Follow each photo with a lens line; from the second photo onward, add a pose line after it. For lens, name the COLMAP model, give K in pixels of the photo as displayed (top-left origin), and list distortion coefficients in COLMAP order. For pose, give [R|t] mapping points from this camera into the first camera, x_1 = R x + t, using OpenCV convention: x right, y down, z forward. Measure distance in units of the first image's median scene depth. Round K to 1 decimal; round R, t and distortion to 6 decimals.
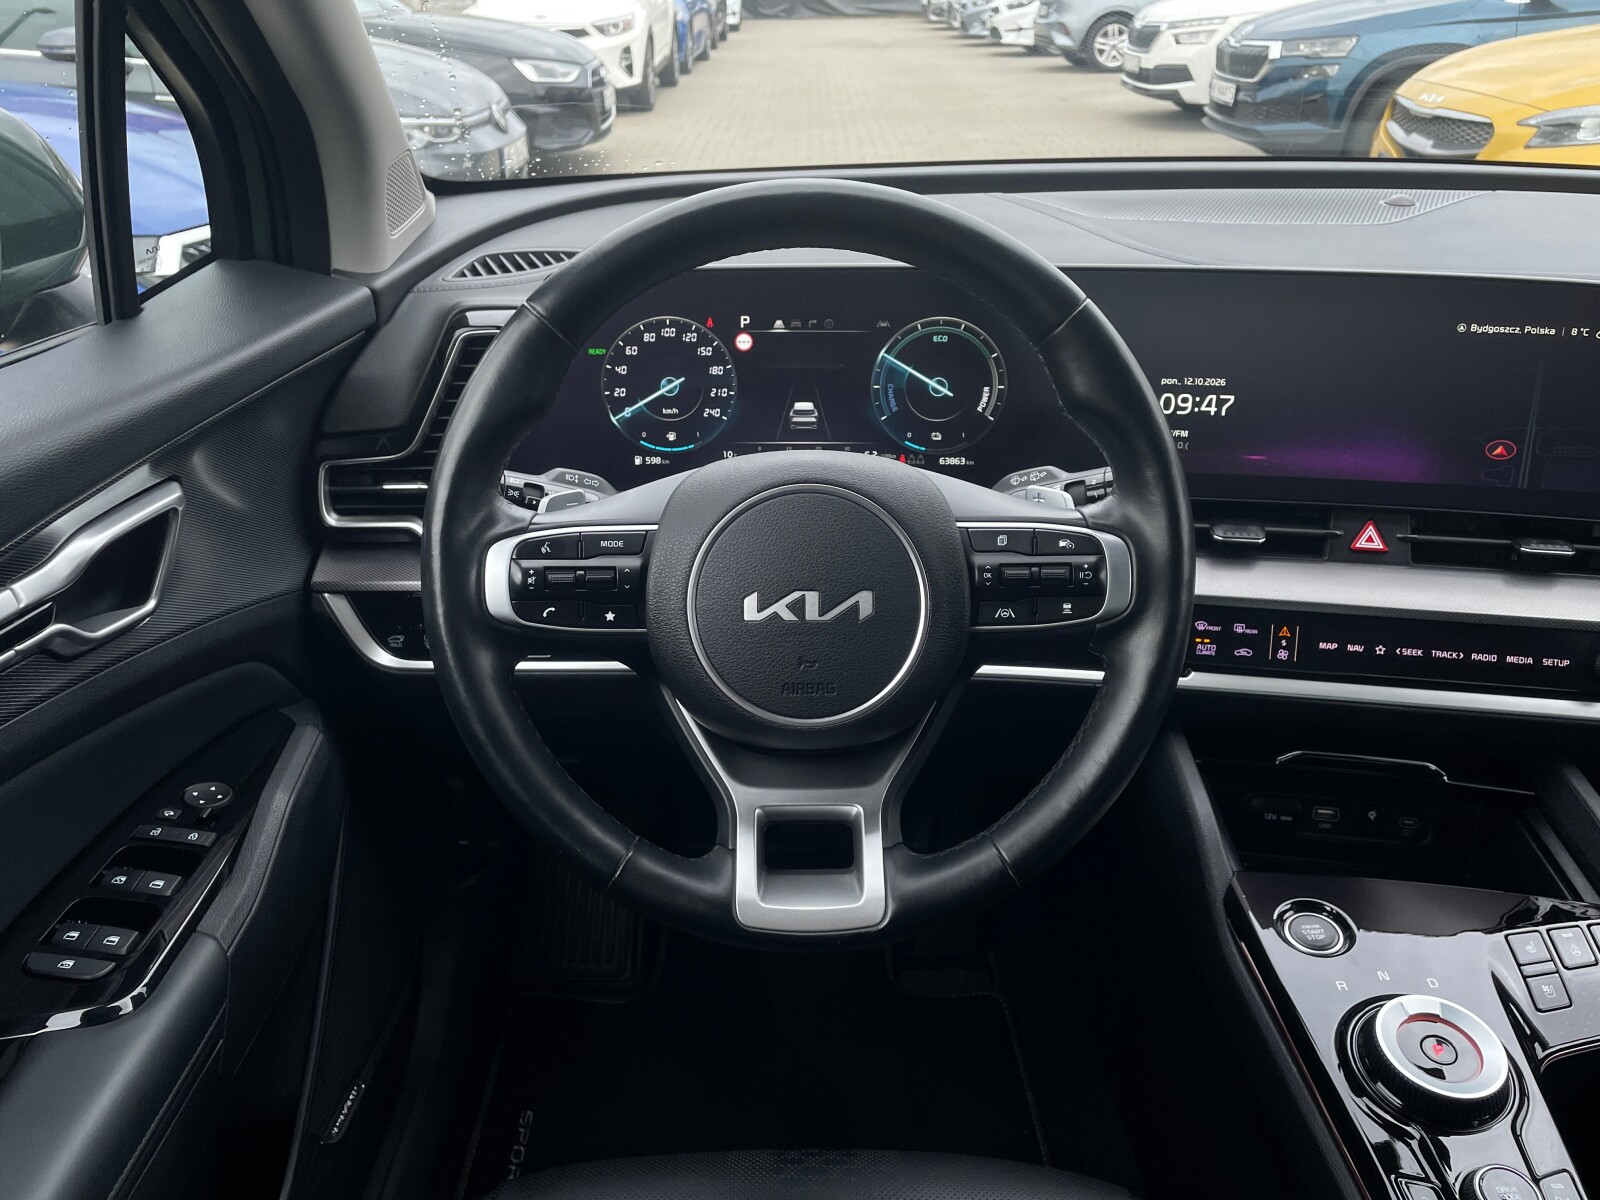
lens RADIAL K [[1196.2, 0, 799.9], [0, 1196.2, 607.0], [0, 0, 1]] dist [0.083791, -0.095254]
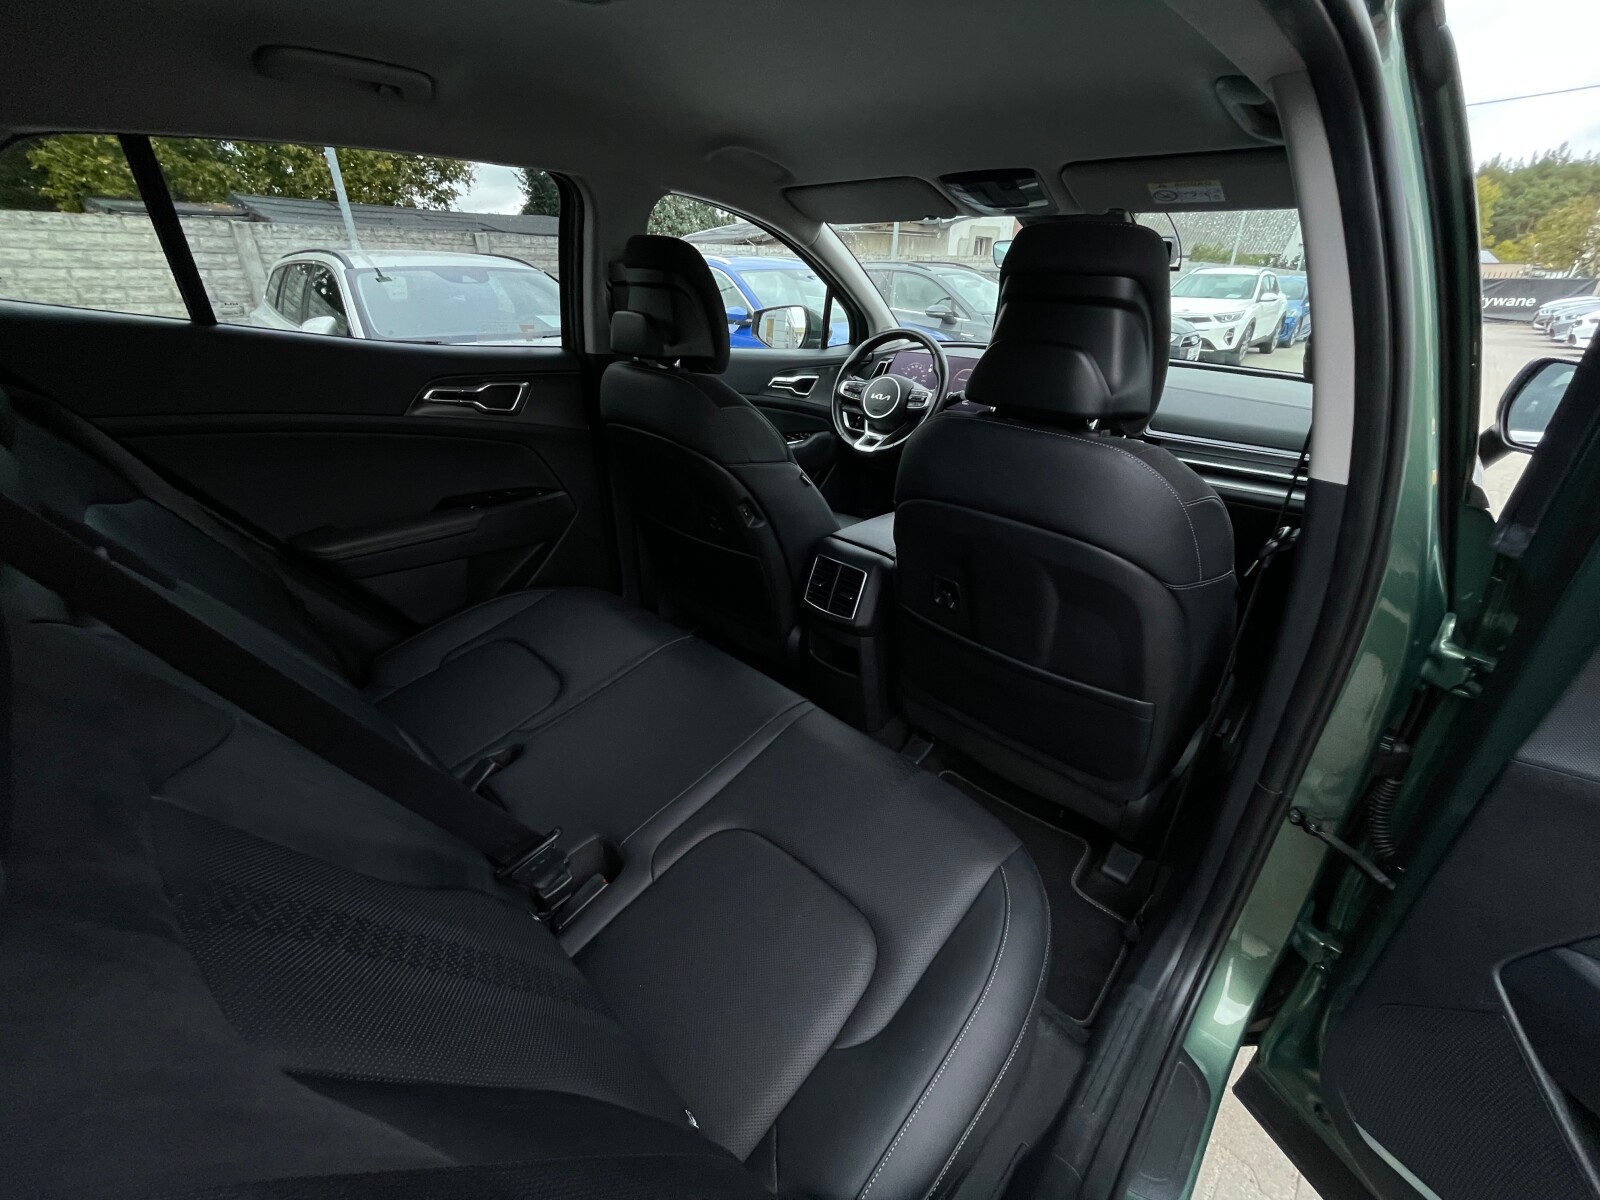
lens RADIAL K [[643.3, 0, 800.0], [0, 643.3, 600.0], [0, 0, 1]] dist [0.003136, 0.000587]
pose [[0.726756, 0.325638, -0.604802, 0.163230], [-0.338982, 0.935827, 0.096534, 0.063630], [0.597426, 0.134860, 0.790503, -0.133807]]
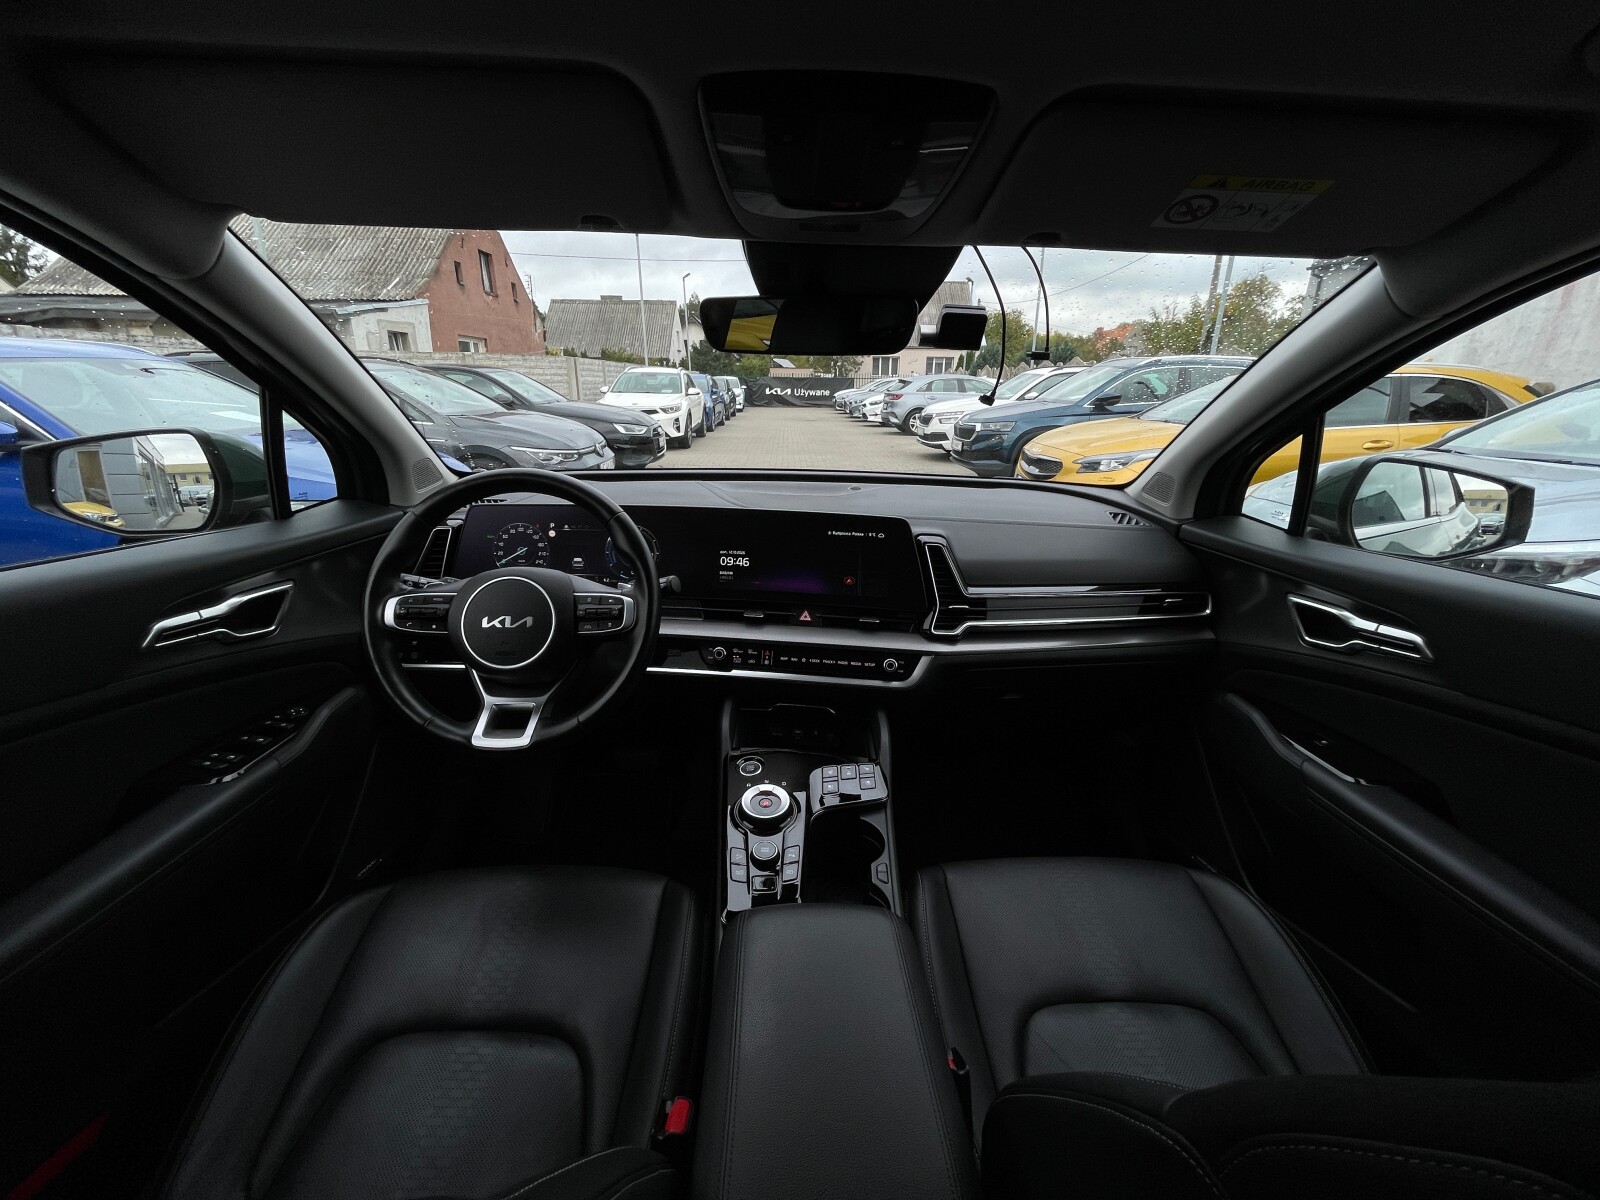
lens RADIAL K [[643.3, 0, 800.0], [0, 643.3, 600.0], [0, 0, 1]] dist [0.003136, 0.000587]
pose [[0.999388, 0.011297, 0.033121, 0.050122], [-0.005880, 0.987210, -0.159315, 0.014394], [-0.034497, 0.159022, 0.986672, -0.035307]]
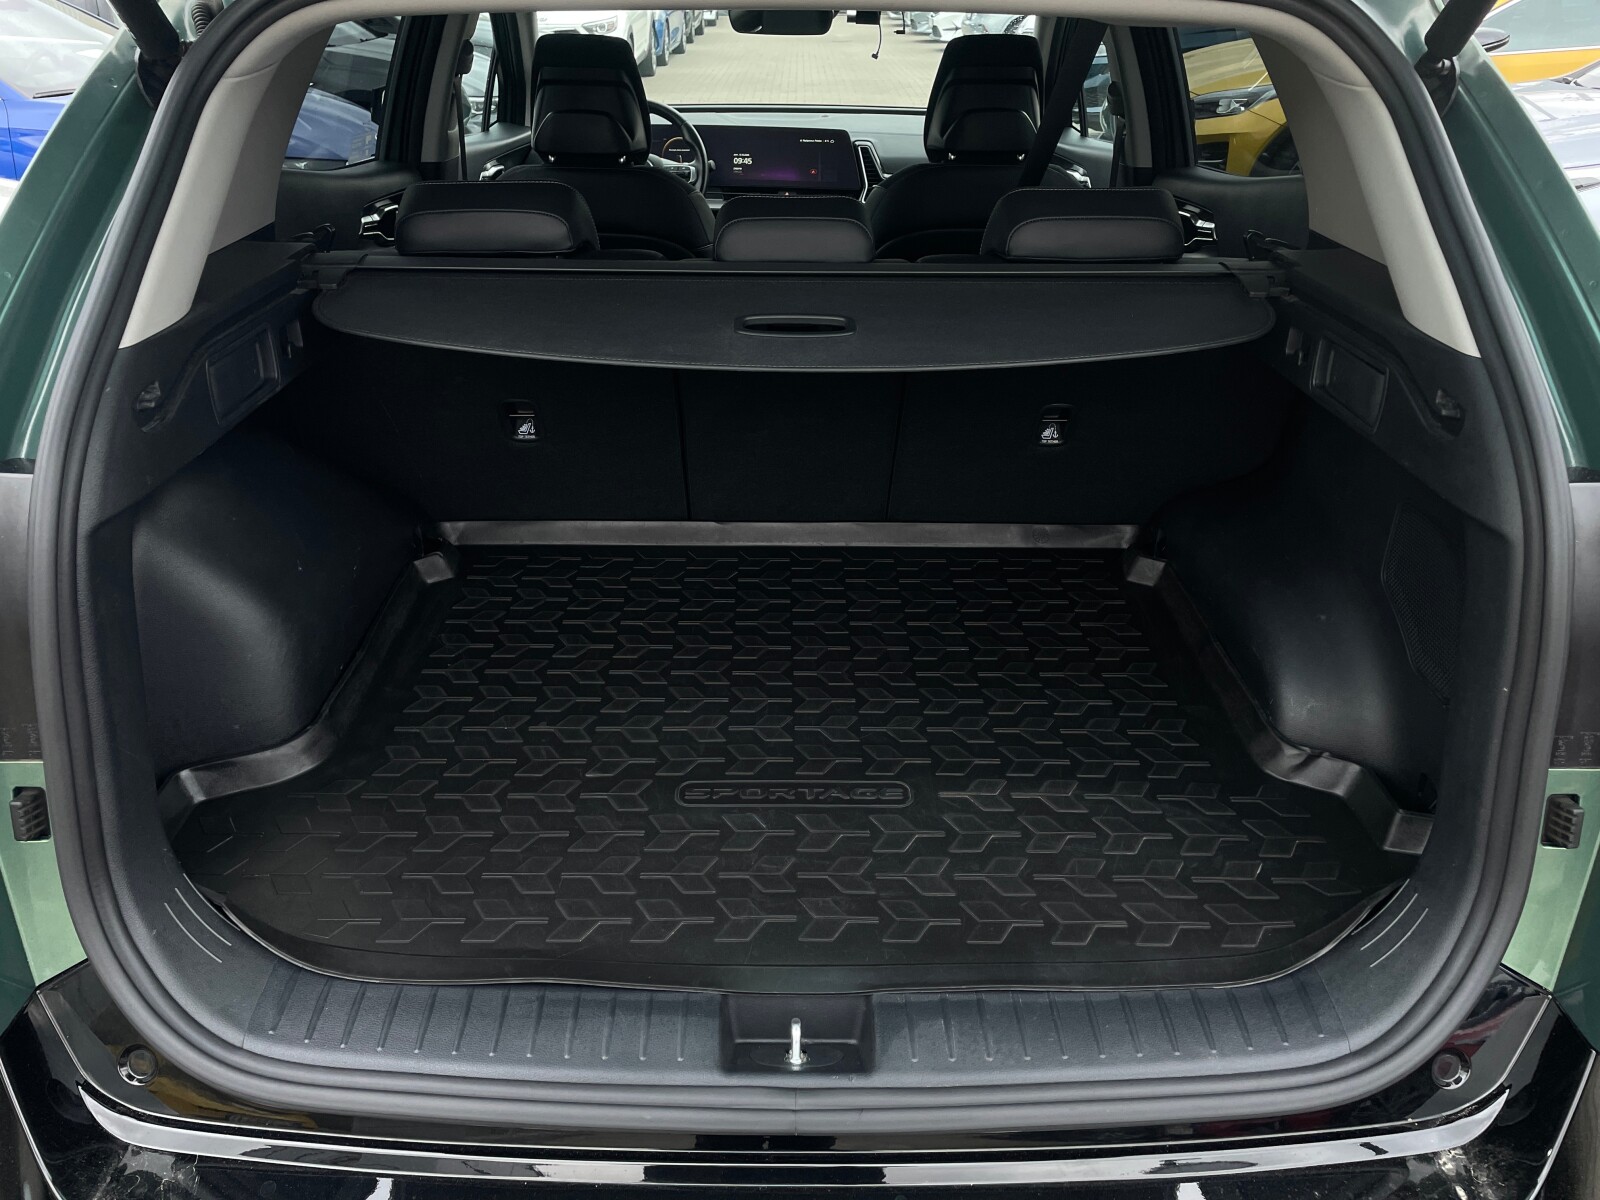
lens RADIAL K [[1196.2, 0, 799.9], [0, 1196.2, 607.0], [0, 0, 1]] dist [0.083791, -0.095254]
pose [[0.999957, -0.000767, 0.009222, 0.057283], [0.000704, 0.999977, 0.006818, 0.153058], [-0.009227, -0.006812, 0.999934, -0.359315]]
